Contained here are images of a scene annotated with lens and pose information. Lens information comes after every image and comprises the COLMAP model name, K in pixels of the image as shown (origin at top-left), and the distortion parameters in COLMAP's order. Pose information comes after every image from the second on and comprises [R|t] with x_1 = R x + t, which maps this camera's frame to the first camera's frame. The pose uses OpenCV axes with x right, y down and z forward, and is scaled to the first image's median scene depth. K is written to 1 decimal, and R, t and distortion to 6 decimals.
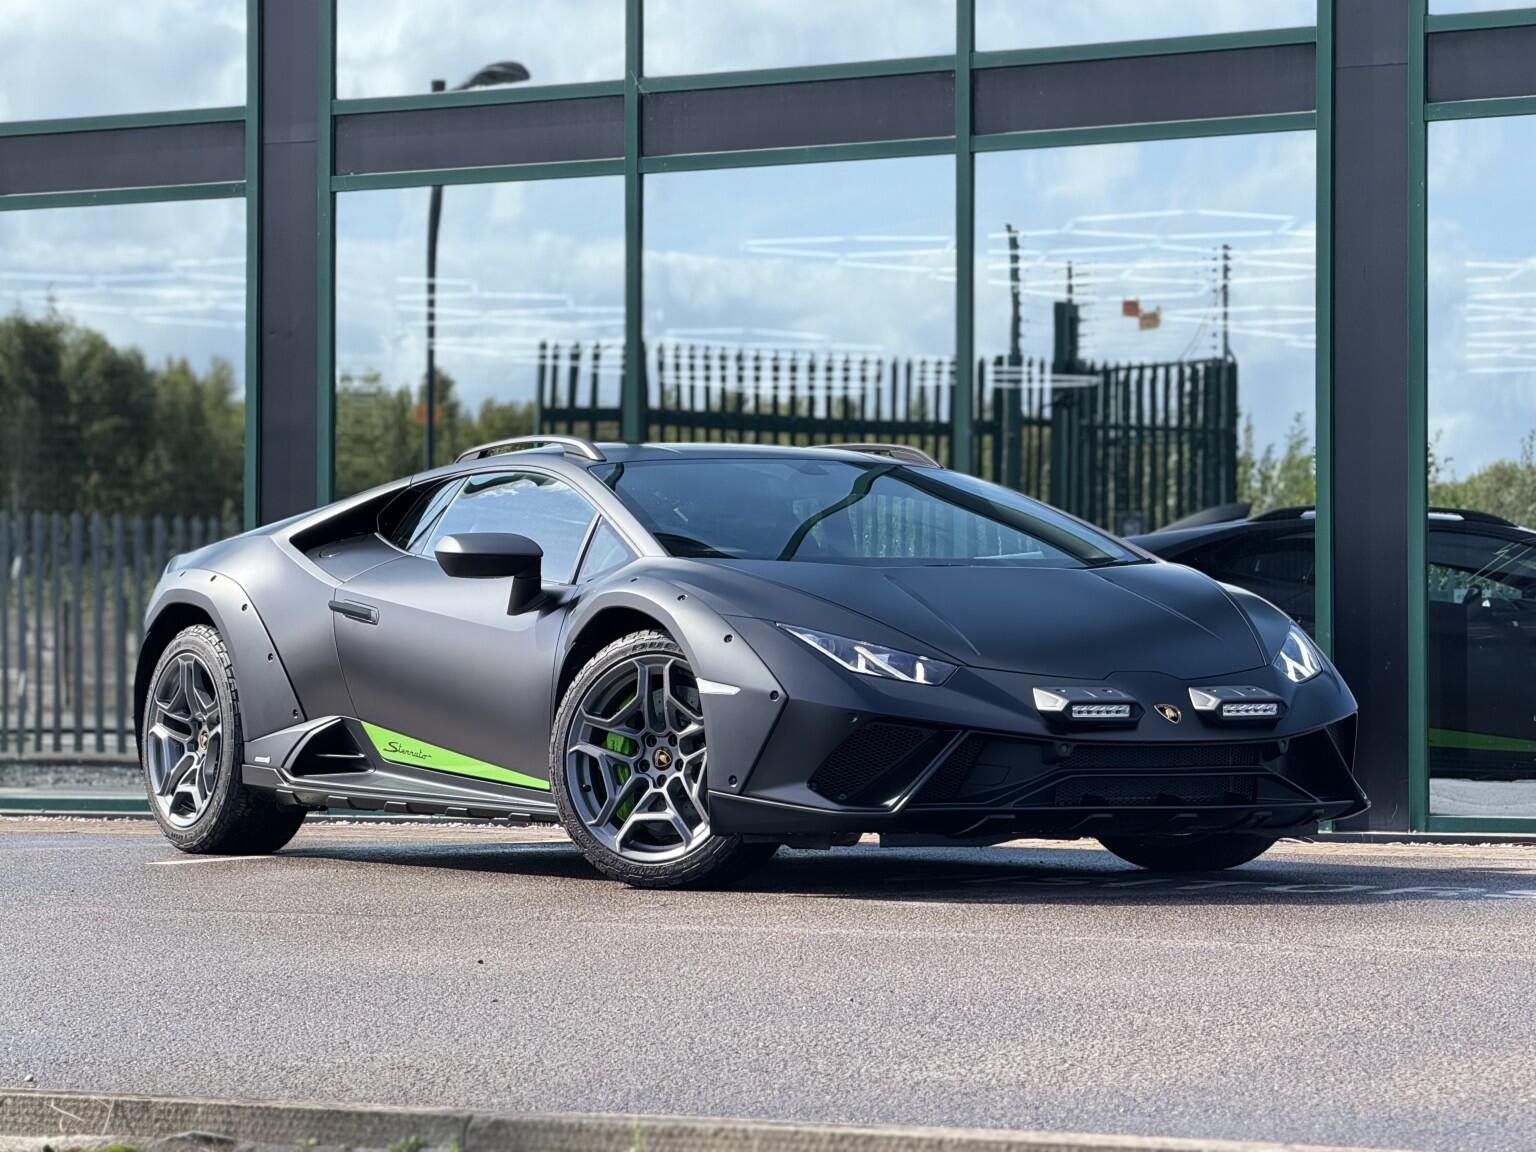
lens RADIAL K [[4690.2, 0, 767.0], [0, 4690.2, 589.0], [0, 0, 1]] dist [0.191610, 0.000000]
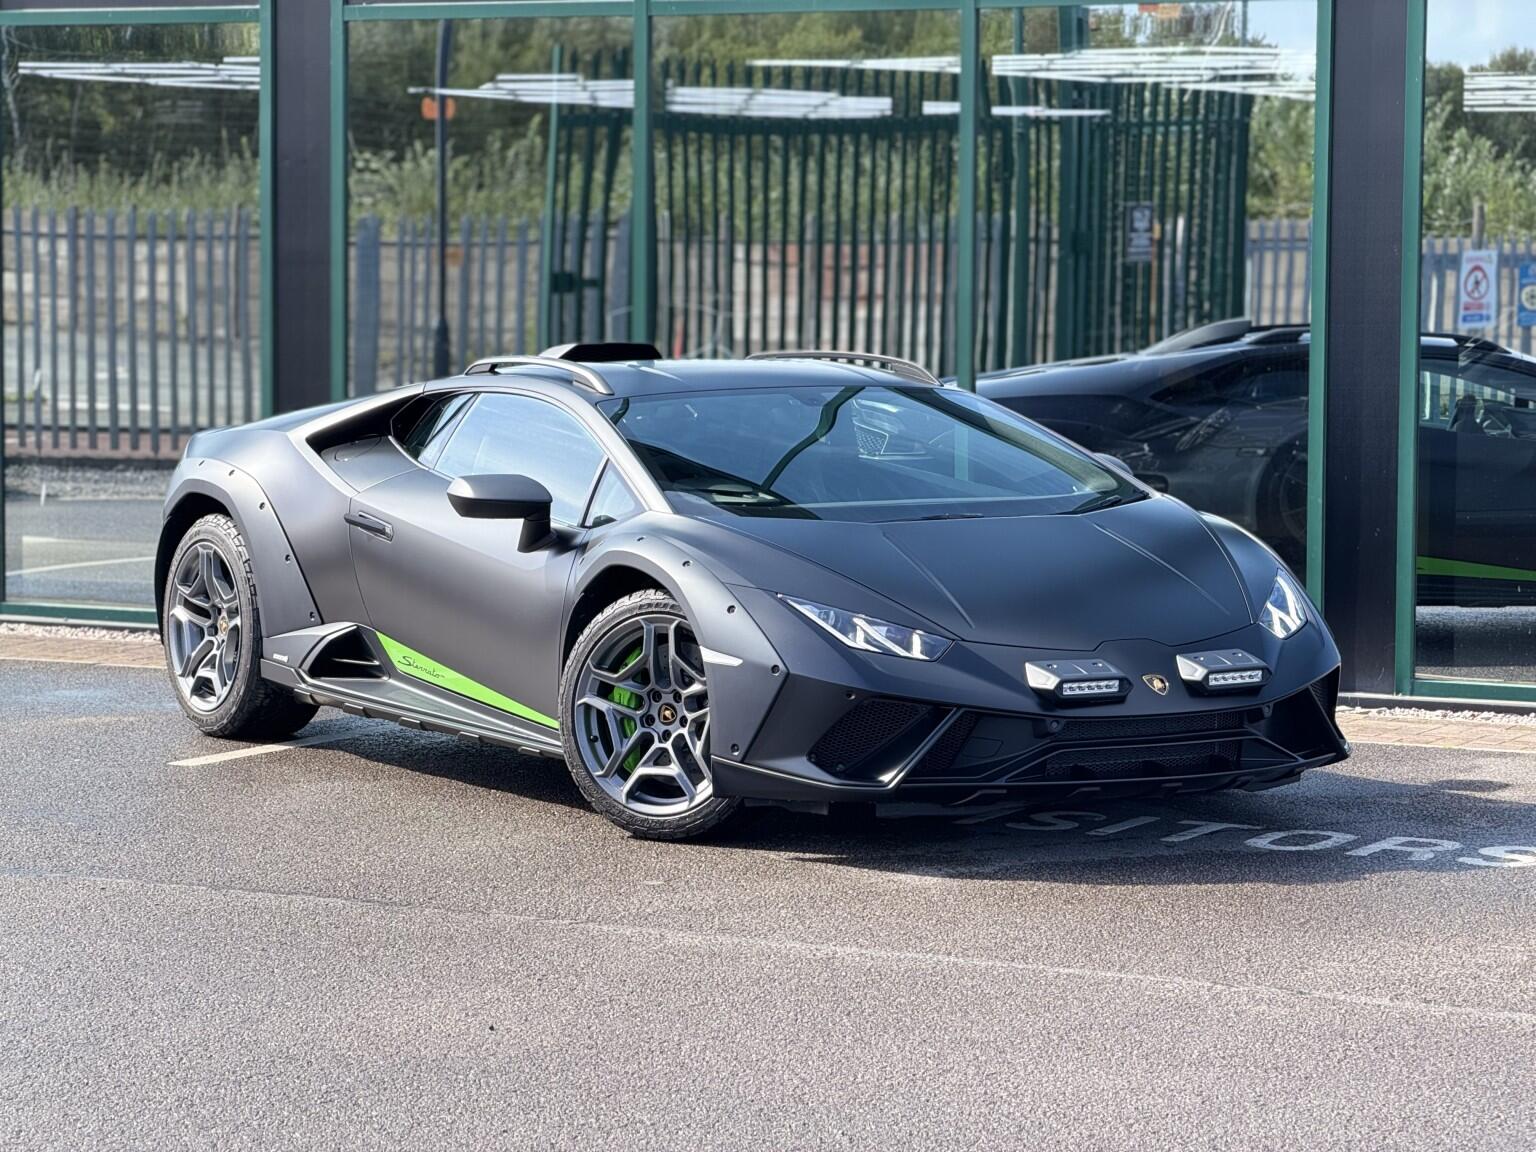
lens RADIAL K [[4690.2, 0, 765.6], [0, 4690.2, 578.2], [0, 0, 1]] dist [0.191610, 0.000000]
pose [[0.999979, 0.006008, -0.002597, 0.001852], [-0.005710, 0.994710, 0.102561, -0.099131], [0.003199, -0.102544, 0.994723, -0.026010]]
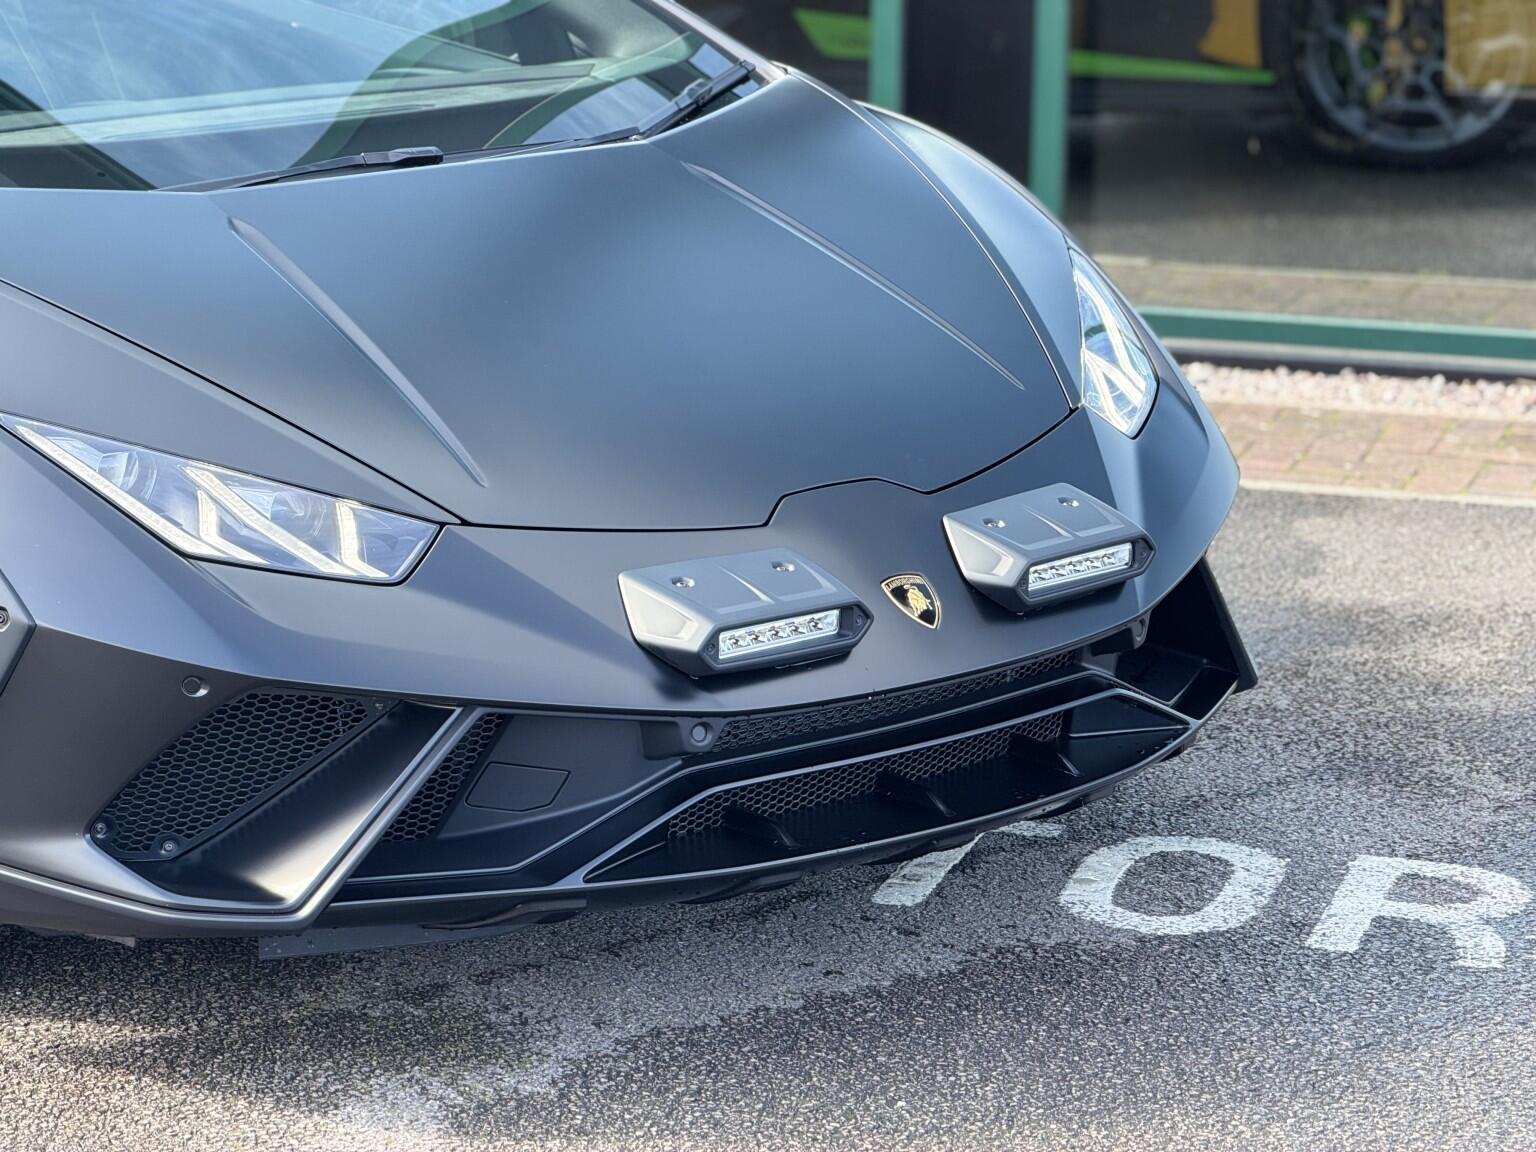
lens RADIAL K [[4690.2, 0, 766.4], [0, 4690.2, 577.3], [0, 0, 1]] dist [0.191610, 0.000000]
pose [[0.979401, -0.029090, 0.199820, -0.014231], [-0.023754, 0.966099, 0.257075, -0.084336], [-0.200524, -0.256526, 0.945507, 0.573329]]
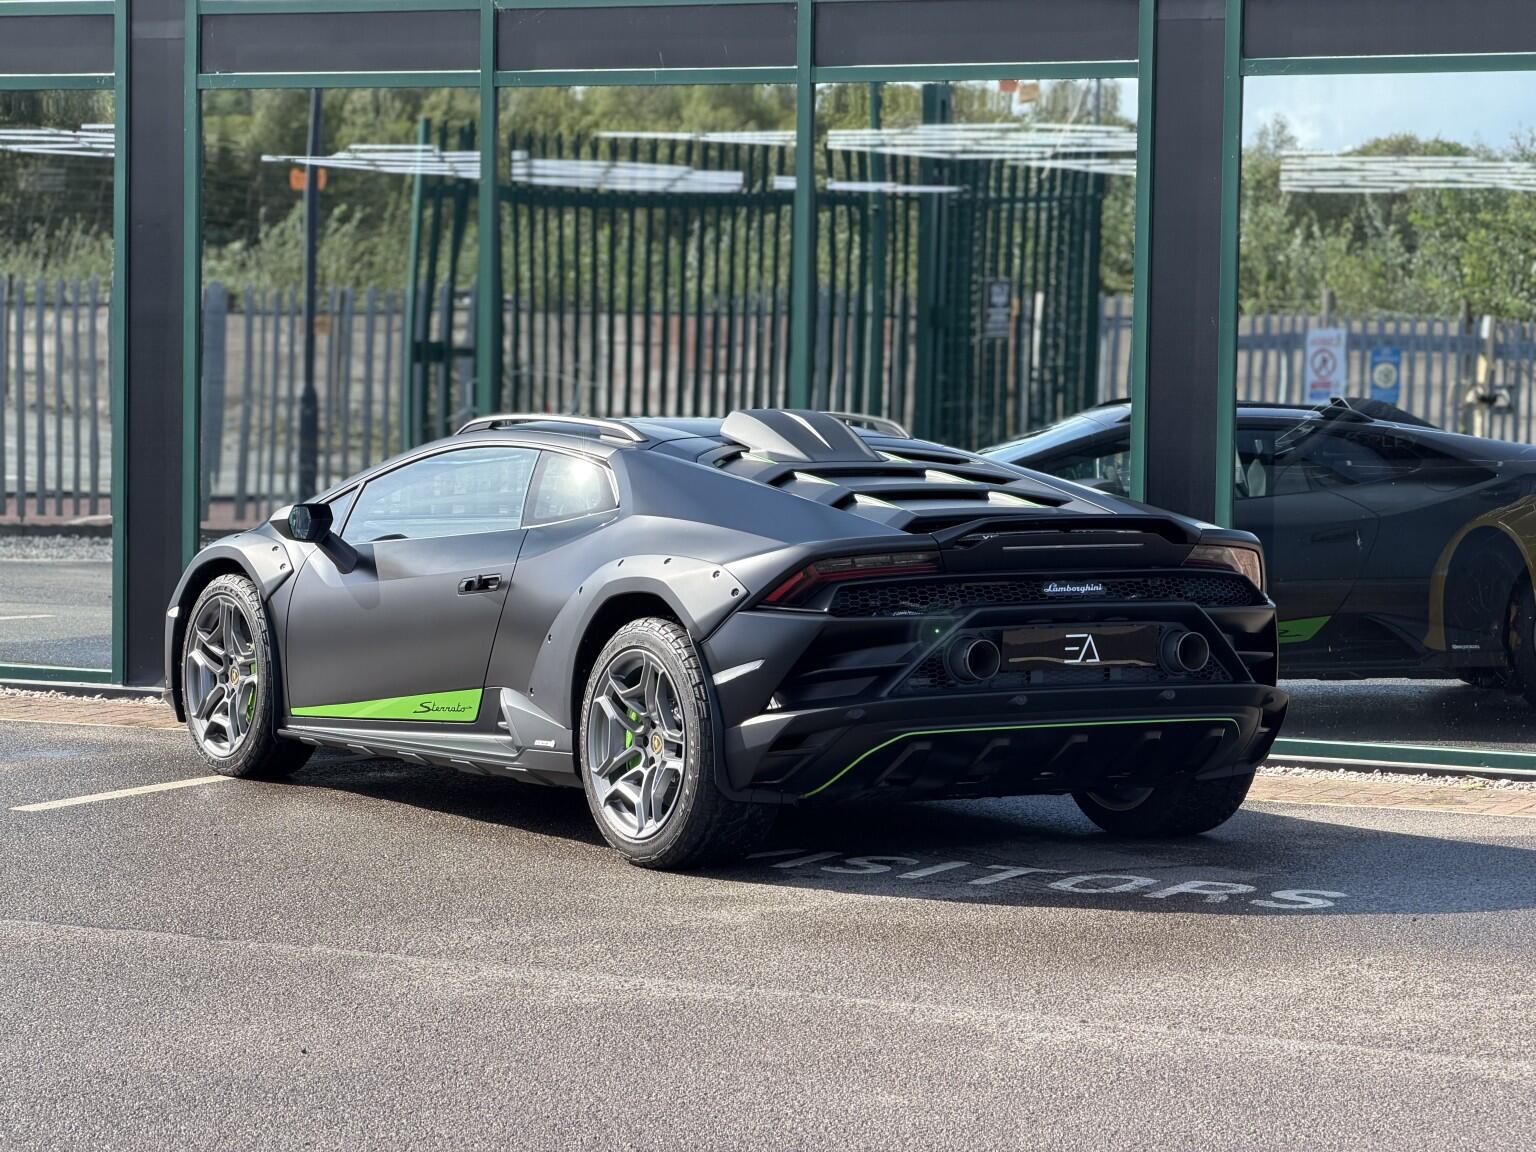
lens RADIAL K [[4690.2, 0, 807.6], [0, 4690.2, 600.8], [0, 0, 1]] dist [0.191610, 0.000000]
pose [[0.999490, 0.012222, 0.029506, 0.017339], [-0.014837, 0.995823, 0.090093, -0.096557], [-0.028282, -0.090485, 0.995496, -0.064069]]
